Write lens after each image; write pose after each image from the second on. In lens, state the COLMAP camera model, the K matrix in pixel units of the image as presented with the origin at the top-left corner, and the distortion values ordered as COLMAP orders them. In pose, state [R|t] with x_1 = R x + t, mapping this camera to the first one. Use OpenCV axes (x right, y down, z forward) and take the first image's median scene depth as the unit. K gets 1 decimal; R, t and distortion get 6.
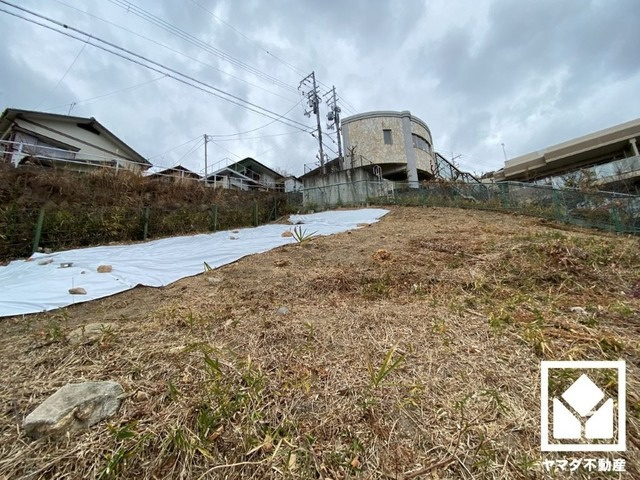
lens RADIAL K [[256.0, 0, 317.7], [0, 256.0, 240.8], [0, 0, 1]] dist [0.040791, -0.031341]
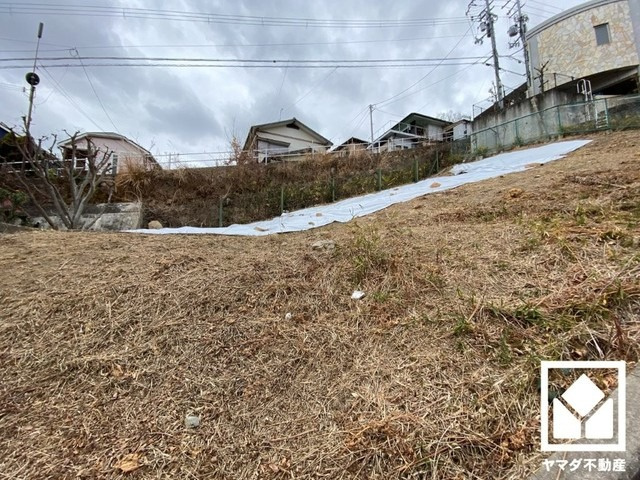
lens RADIAL K [[257.8, 0, 318.2], [0, 257.8, 238.6], [0, 0, 1]] dist [0.024714, -0.023386]
pose [[0.799242, 0.005183, -0.600987, 0.081176], [0.082943, 0.989443, 0.118838, 0.014496], [0.595259, -0.144828, 0.790374, -0.135597]]
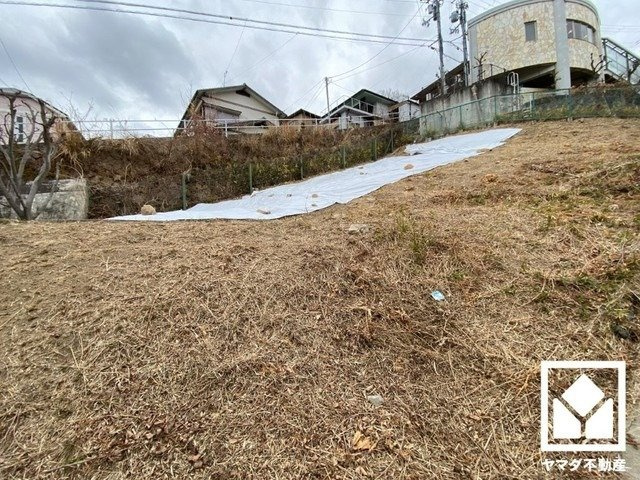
lens RADIAL K [[257.8, 0, 318.2], [0, 257.8, 238.6], [0, 0, 1]] dist [0.024714, -0.023386]
pose [[0.915797, 0.027139, -0.400724, -0.003992], [0.073254, 0.969694, 0.233084, -0.006303], [0.394906, -0.242812, 0.886054, -0.195185]]
